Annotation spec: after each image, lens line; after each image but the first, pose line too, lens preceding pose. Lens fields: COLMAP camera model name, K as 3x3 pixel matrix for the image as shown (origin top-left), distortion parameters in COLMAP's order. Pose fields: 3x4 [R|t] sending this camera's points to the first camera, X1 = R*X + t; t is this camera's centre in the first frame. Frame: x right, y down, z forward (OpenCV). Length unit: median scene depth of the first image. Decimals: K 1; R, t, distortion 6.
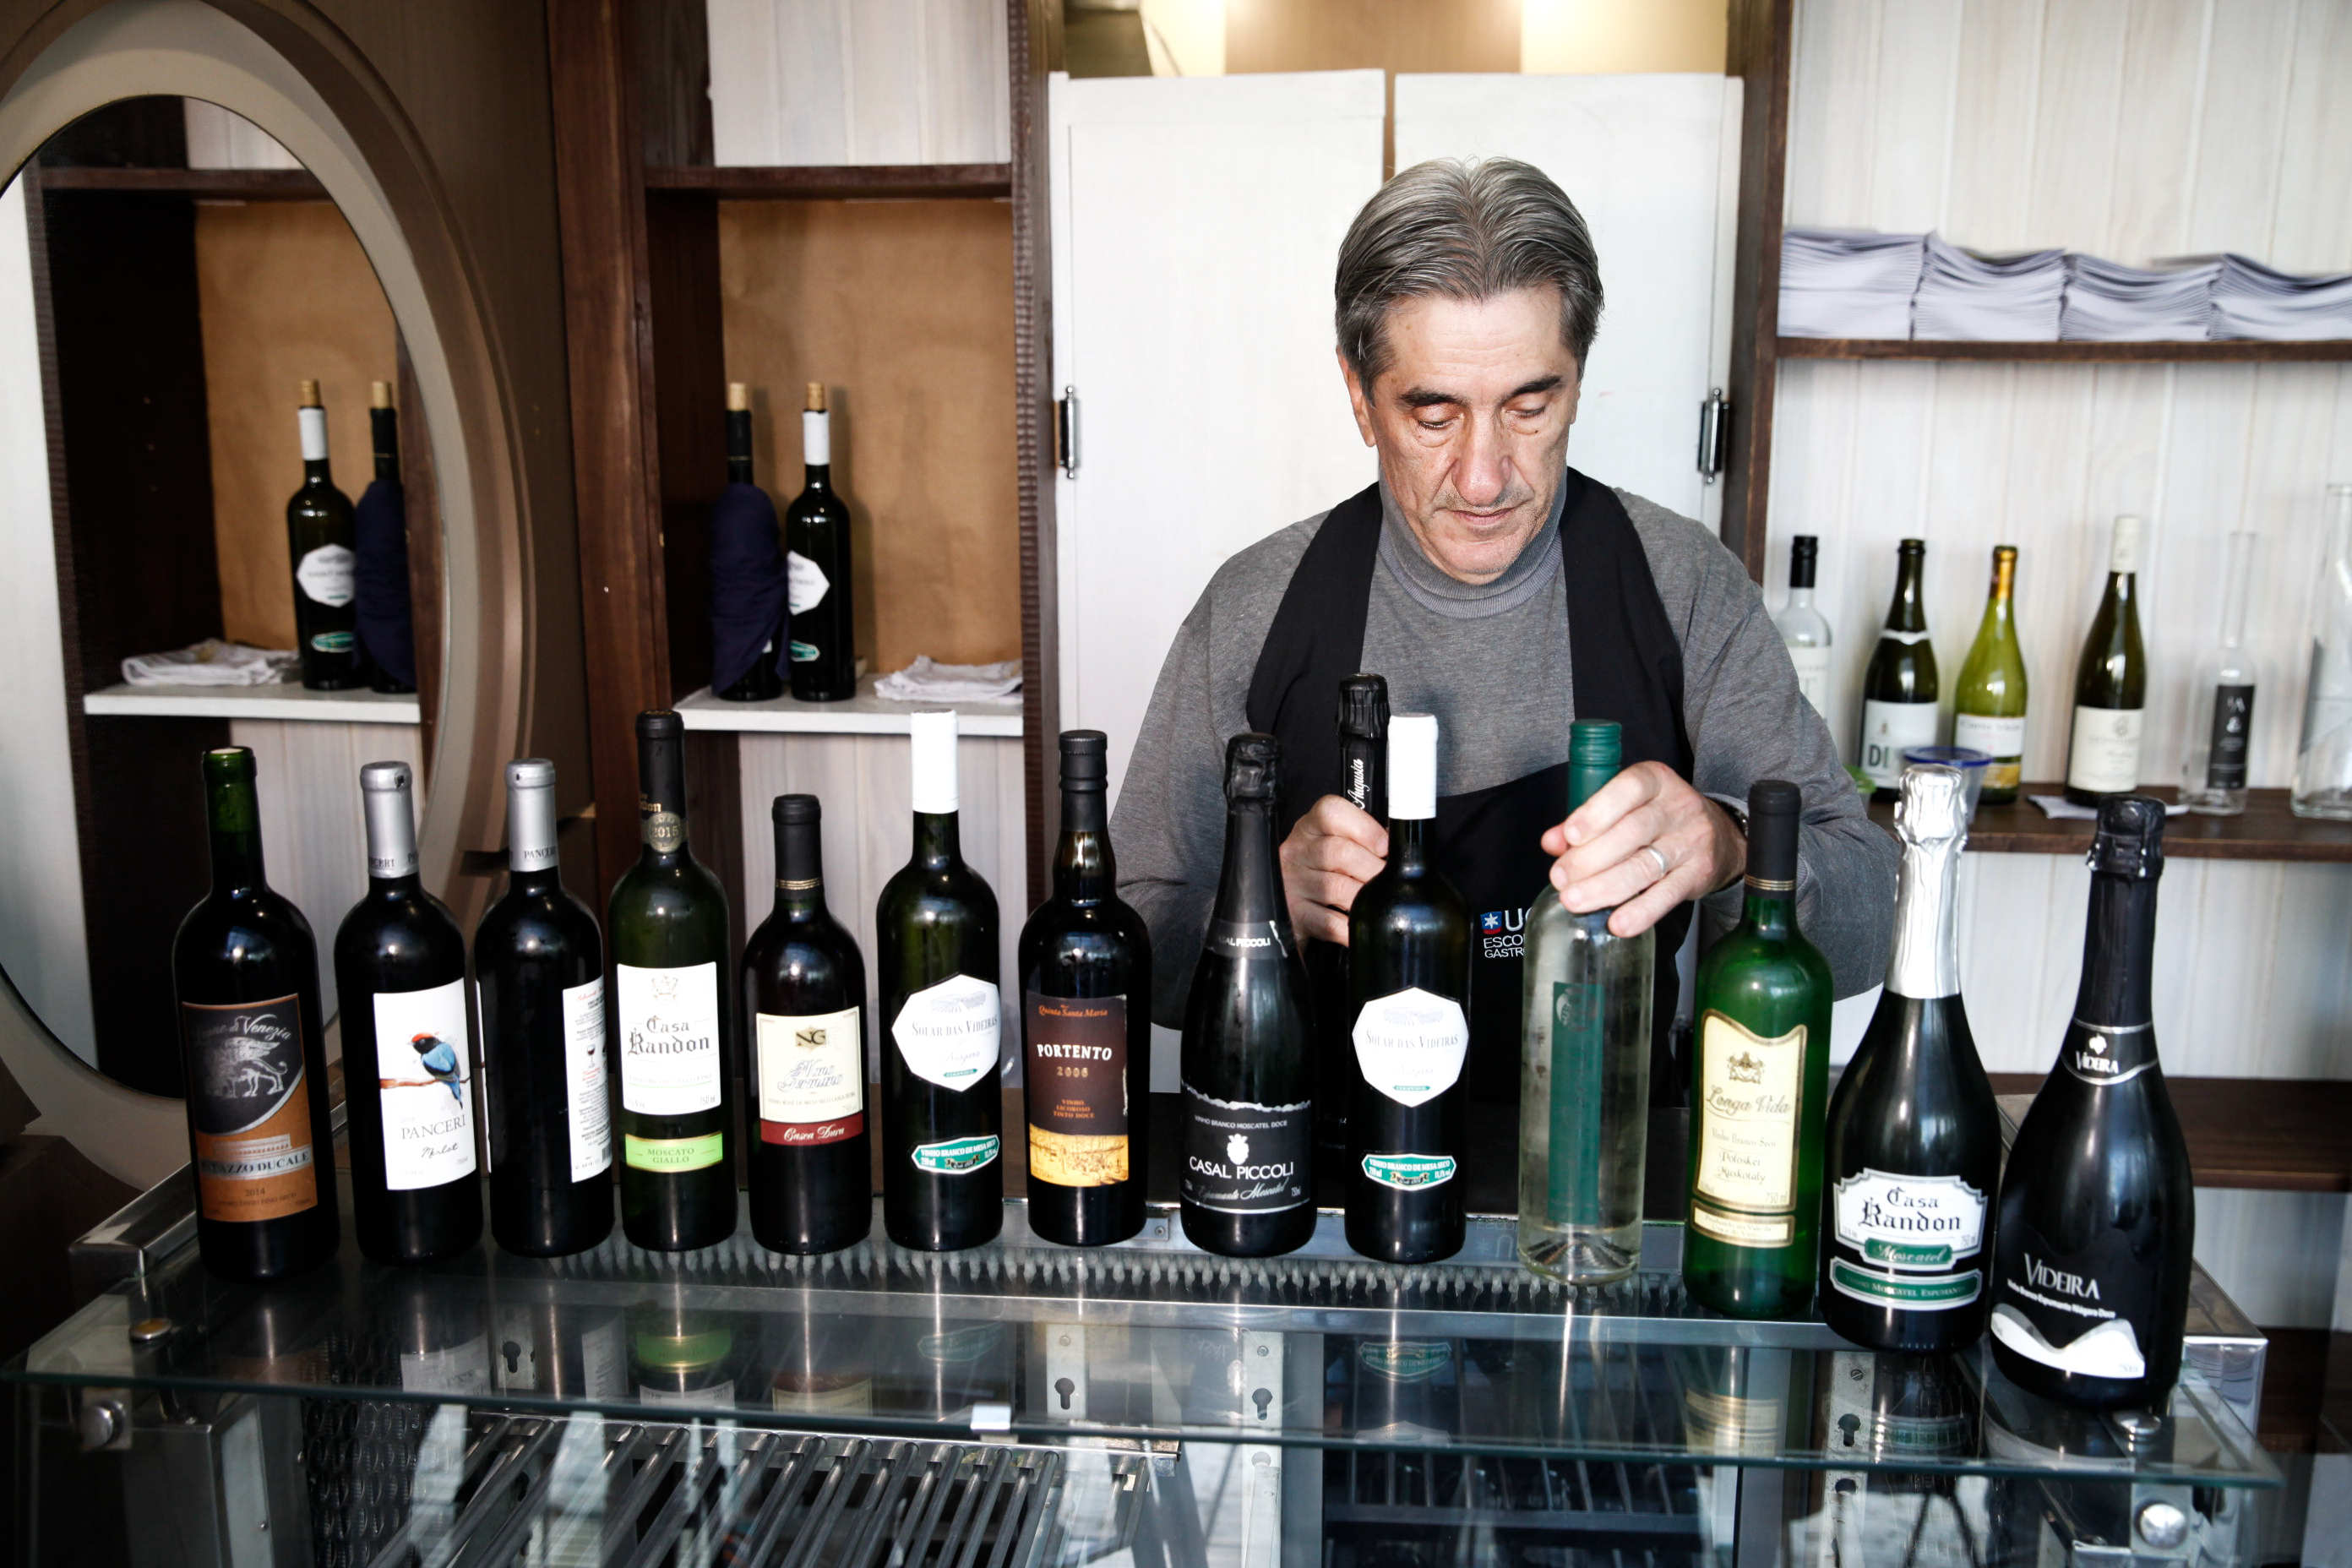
lens RADIAL K [[2159.0, 0, 1153.7], [0, 2159.0, 805.9], [0, 0, 1]] dist [-0.051451, 0.108288]
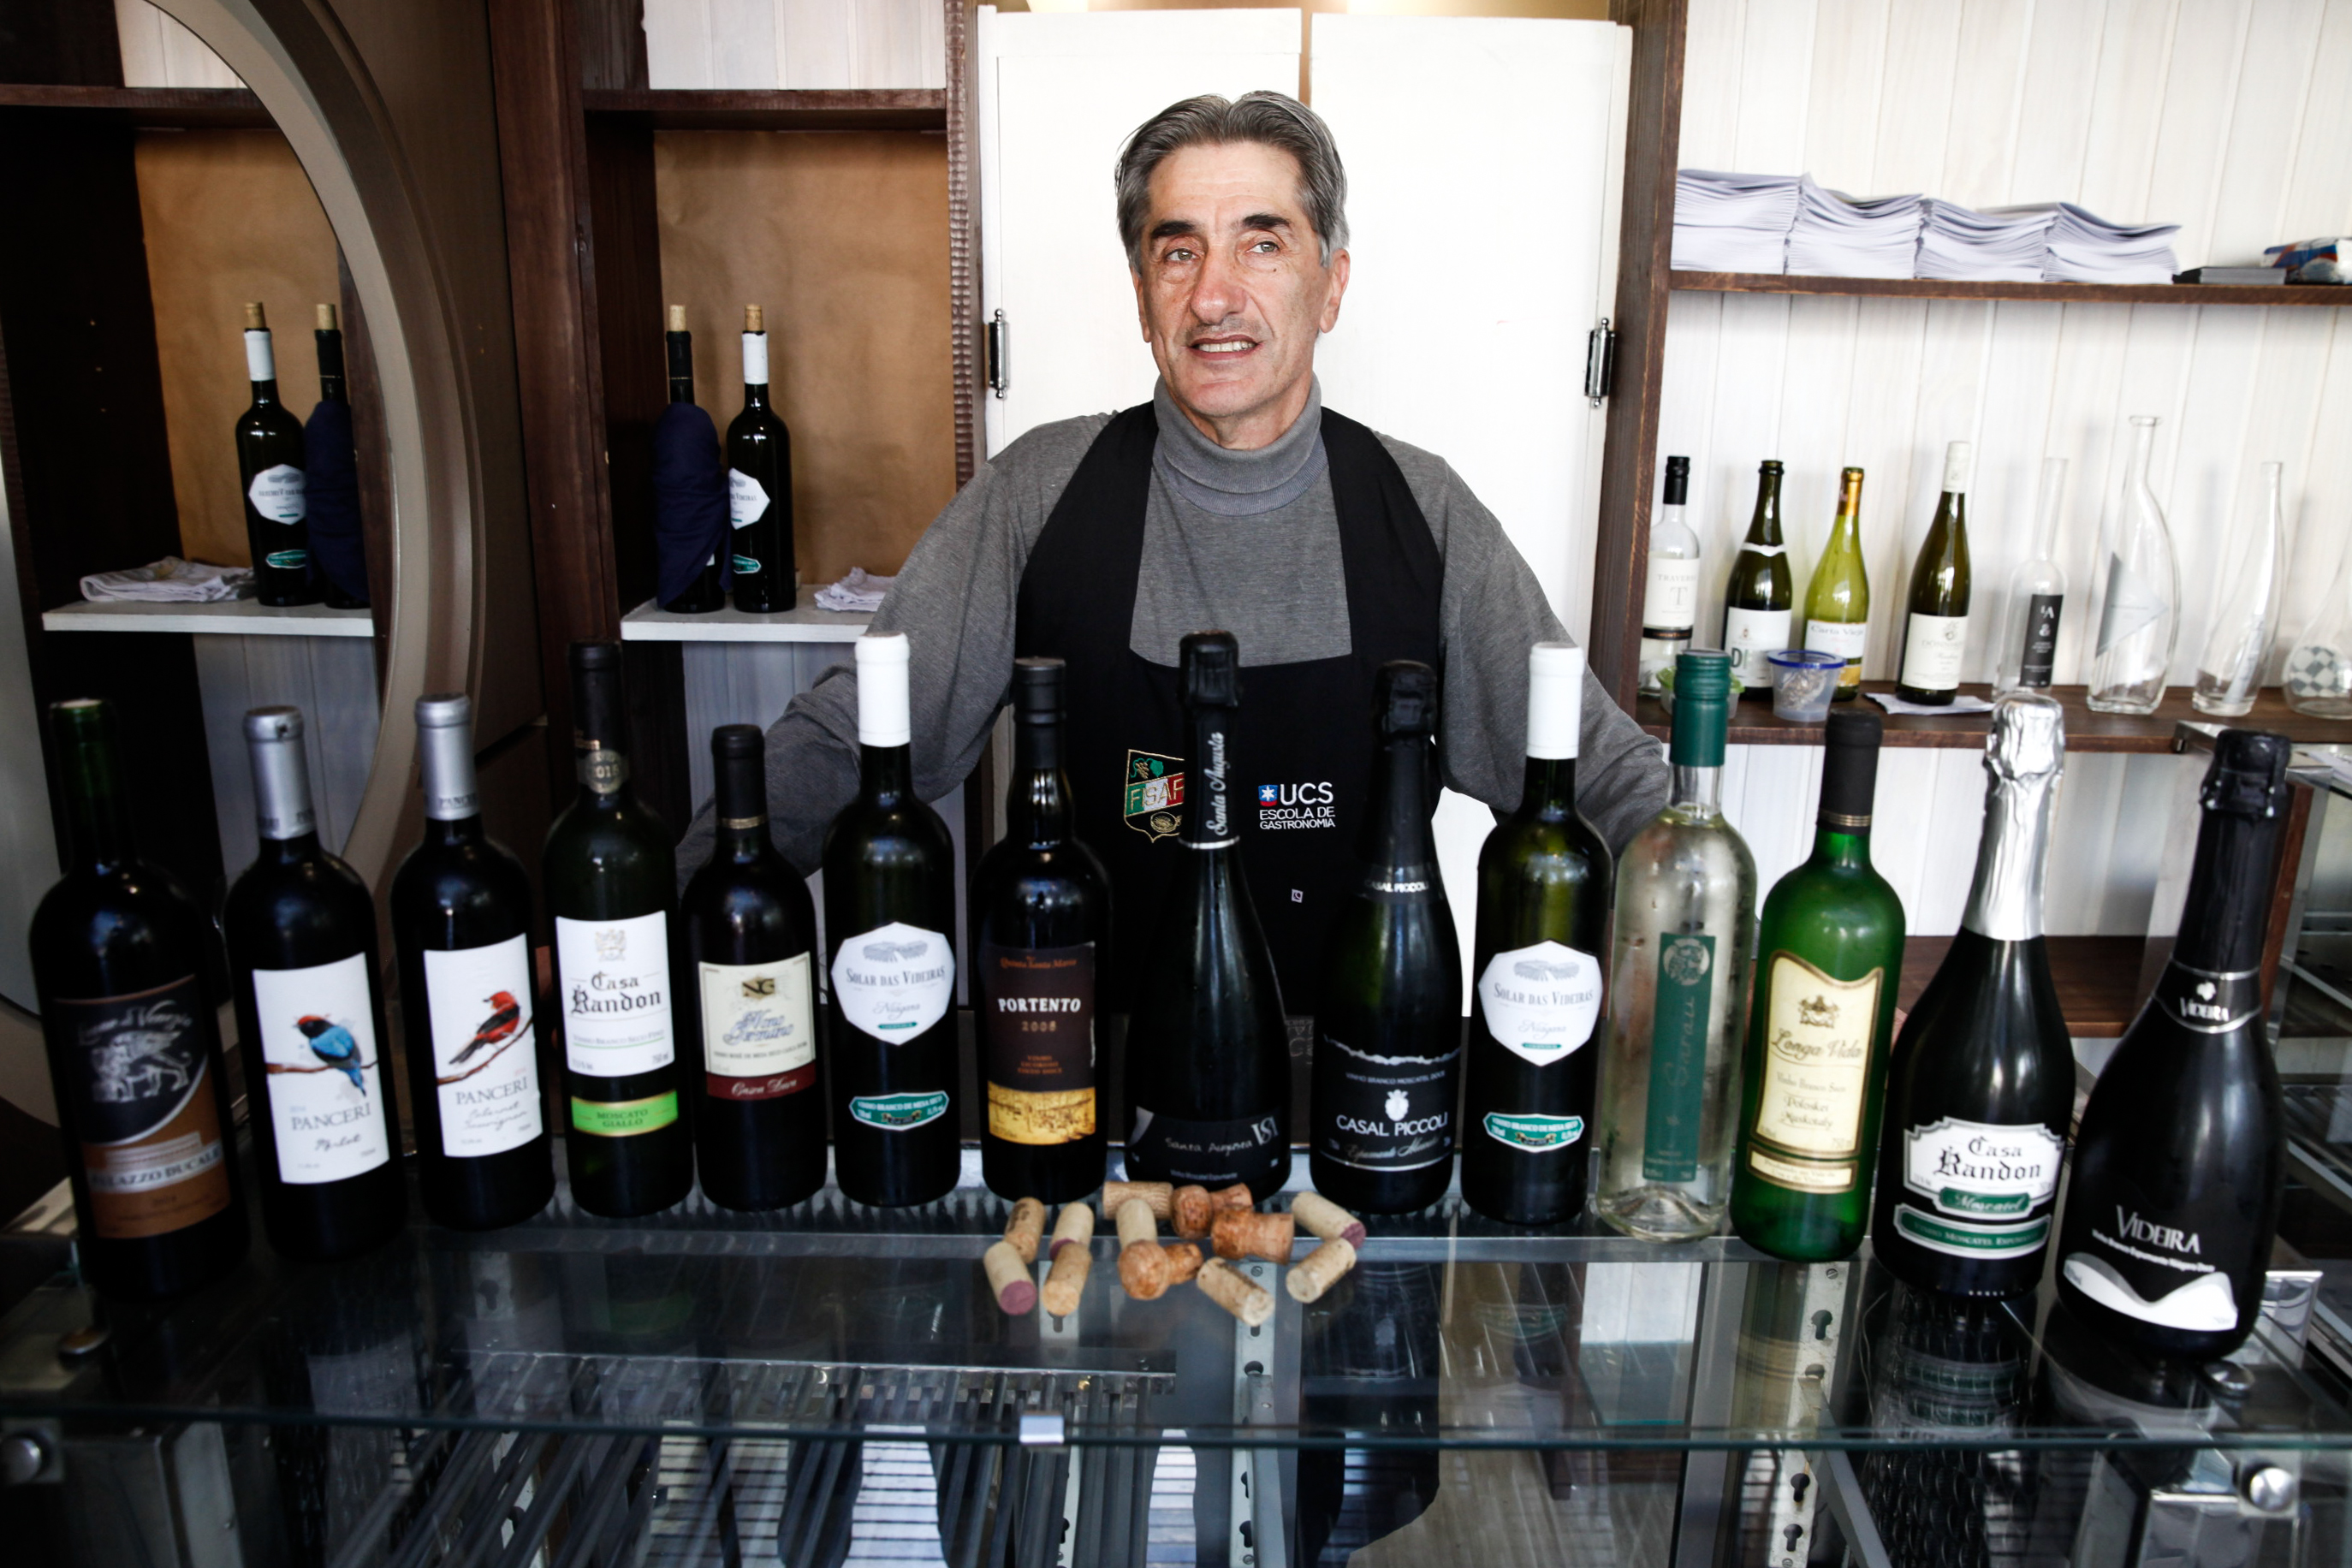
lens RADIAL K [[1704.5, 0, 1137.8], [0, 1704.5, 792.6], [0, 0, 1]] dist [-0.091843, 0.072545]
pose [[0.995904, -0.014803, 0.089193, -0.049986], [0.008777, 0.997675, 0.067581, -0.015825], [-0.089986, -0.066521, 0.993719, 0.165292]]
